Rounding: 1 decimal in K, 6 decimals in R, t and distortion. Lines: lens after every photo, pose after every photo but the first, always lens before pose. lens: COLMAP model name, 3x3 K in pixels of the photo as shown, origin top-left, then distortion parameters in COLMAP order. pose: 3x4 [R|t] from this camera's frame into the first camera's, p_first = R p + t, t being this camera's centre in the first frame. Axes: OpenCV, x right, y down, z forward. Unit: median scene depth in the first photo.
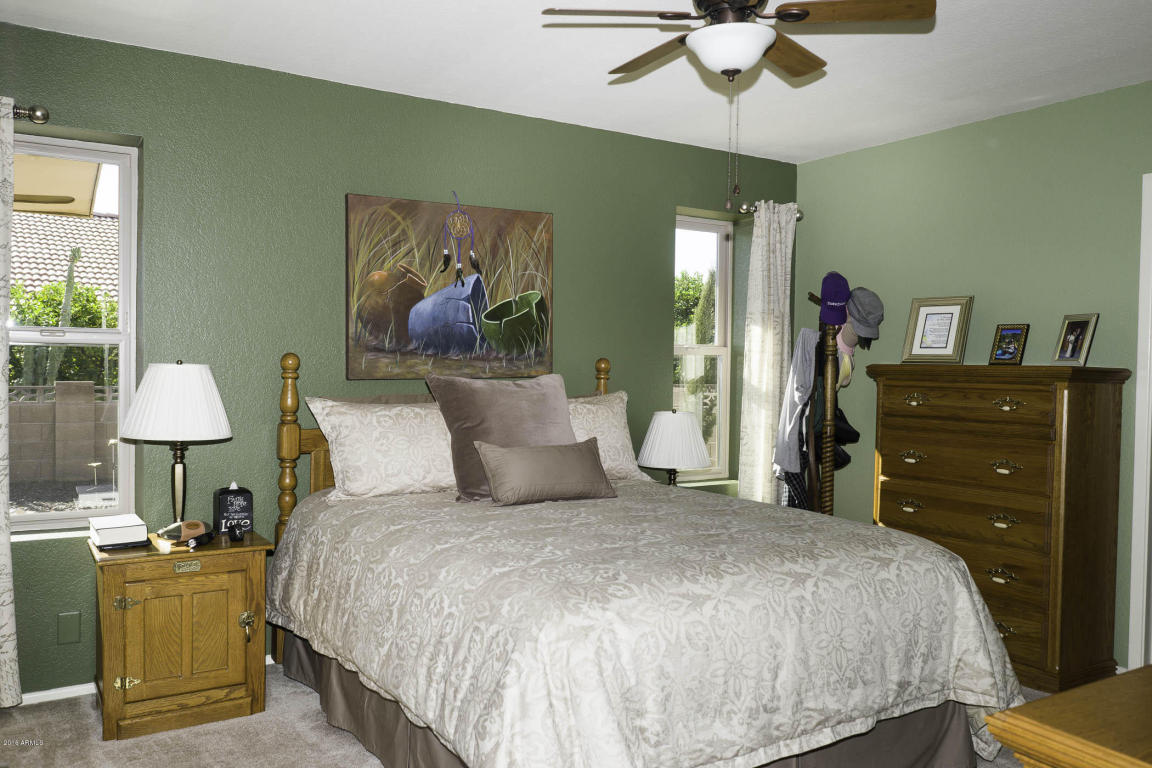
lens RADIAL K [[910.9, 0, 576.0], [0, 910.9, 384.0], [0, 0, 1]] dist [-0.010243, 0.004437]
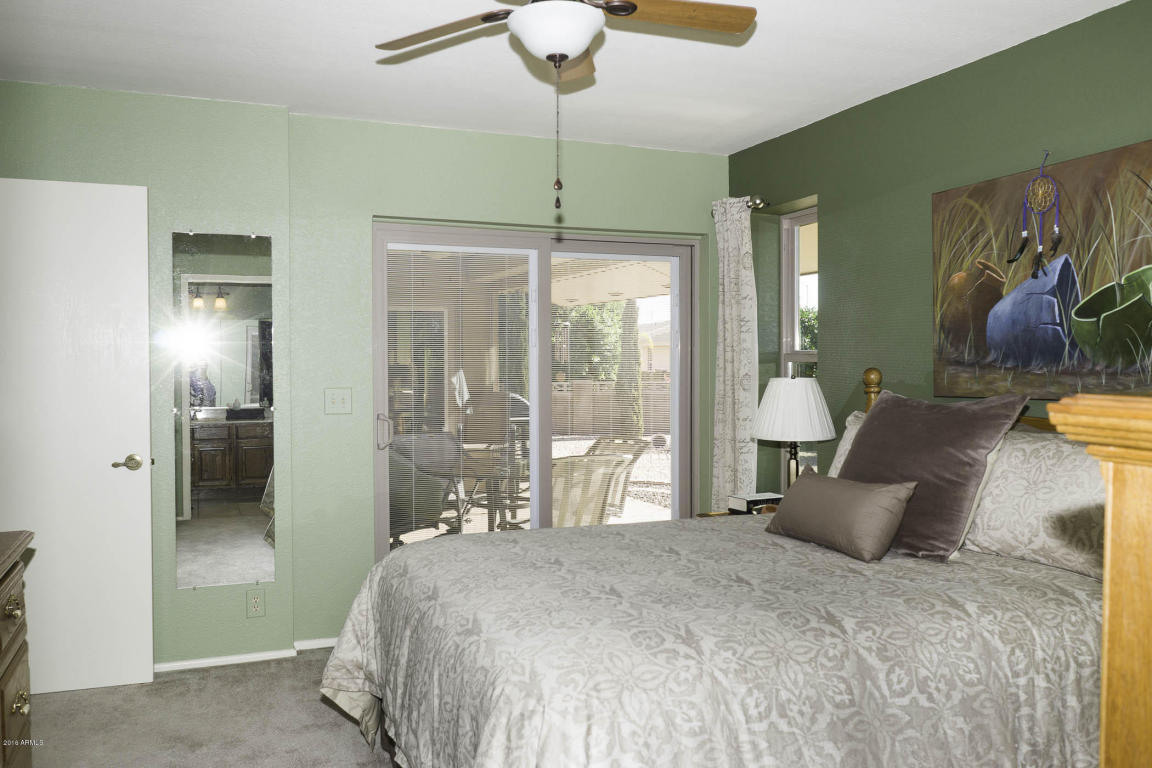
lens RADIAL K [[910.9, 0, 576.0], [0, 910.9, 384.0], [0, 0, 1]] dist [-0.010243, 0.004437]
pose [[-0.159828, 0.008465, -0.987109, 0.687330], [-0.027491, 0.999537, 0.013022, -0.018309], [0.986762, 0.029218, -0.159521, 0.762614]]
